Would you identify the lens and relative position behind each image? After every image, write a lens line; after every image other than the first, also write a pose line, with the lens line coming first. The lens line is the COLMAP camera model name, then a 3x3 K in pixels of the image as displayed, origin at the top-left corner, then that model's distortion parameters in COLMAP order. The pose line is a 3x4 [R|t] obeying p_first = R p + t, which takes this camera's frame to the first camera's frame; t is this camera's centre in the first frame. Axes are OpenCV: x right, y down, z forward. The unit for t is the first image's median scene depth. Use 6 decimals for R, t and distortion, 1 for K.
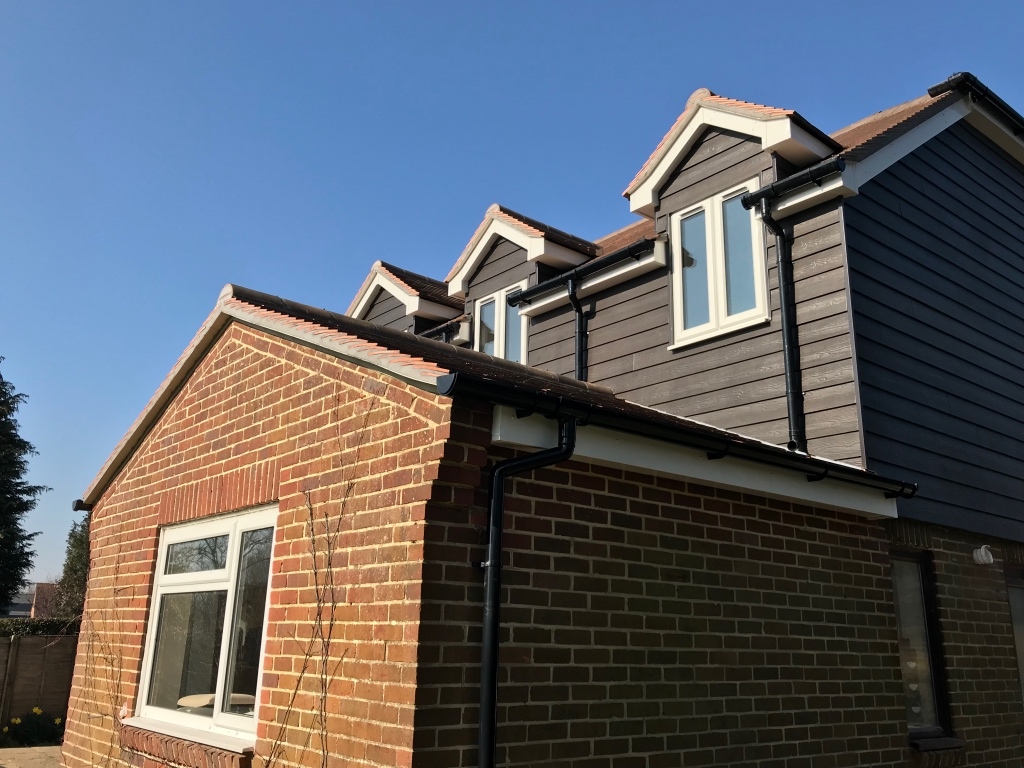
lens RADIAL K [[897.0, 0, 512.0], [0, 897.0, 384.0], [0, 0, 1]] dist [0.002647, 0.001650]
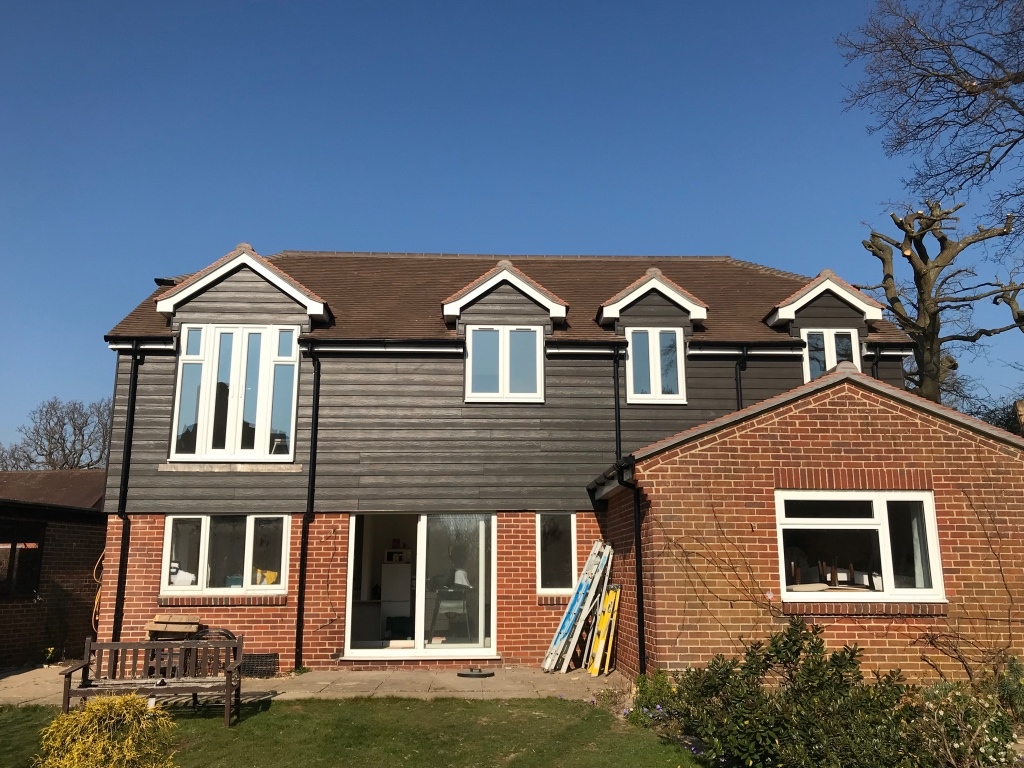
lens RADIAL K [[897.0, 0, 512.0], [0, 897.0, 384.0], [0, 0, 1]] dist [0.002647, 0.001650]
pose [[0.623633, 0.147968, 0.767585, -2.396779], [-0.204382, 0.978630, -0.022599, 0.126589], [-0.754526, -0.142787, 0.640549, 0.393388]]
